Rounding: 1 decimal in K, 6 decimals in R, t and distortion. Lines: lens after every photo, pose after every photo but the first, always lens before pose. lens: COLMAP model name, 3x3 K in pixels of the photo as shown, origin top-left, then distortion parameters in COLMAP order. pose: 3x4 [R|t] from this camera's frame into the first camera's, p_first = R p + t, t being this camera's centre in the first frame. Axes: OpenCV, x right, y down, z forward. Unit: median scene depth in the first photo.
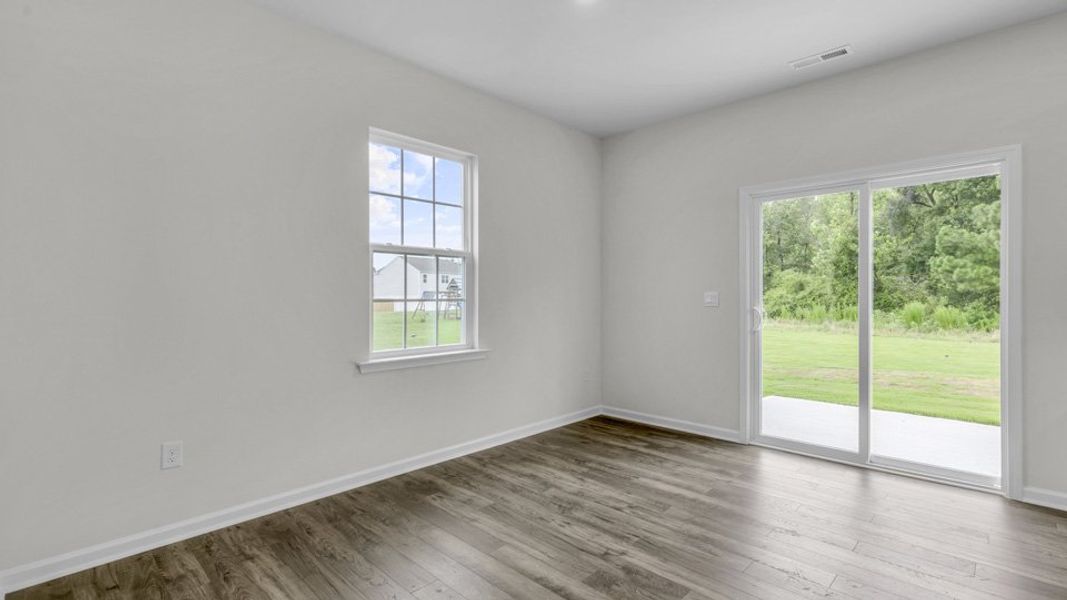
lens RADIAL K [[493.9, 0, 539.9], [0, 493.9, 305.7], [0, 0, 1]] dist [0.010702, 0.000319]
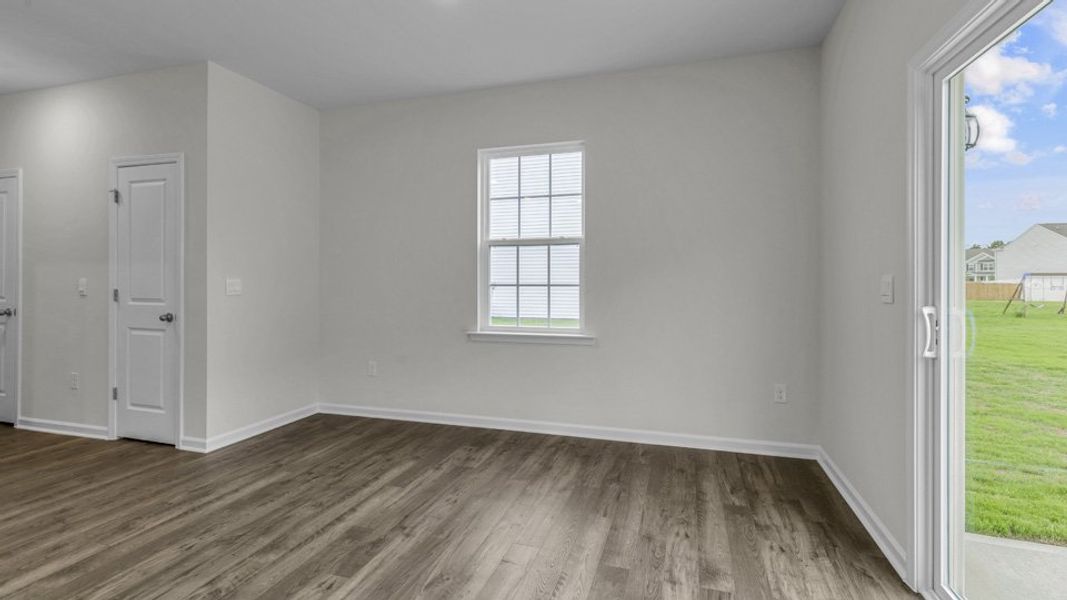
lens RADIAL K [[493.9, 0, 541.2], [0, 493.9, 293.2], [0, 0, 1]] dist [0.010702, 0.000319]
pose [[0.439186, 0.026564, -0.898004, 0.794397], [-0.019007, 0.999614, 0.020274, -0.016691], [0.898195, 0.008164, 0.439521, 0.528137]]
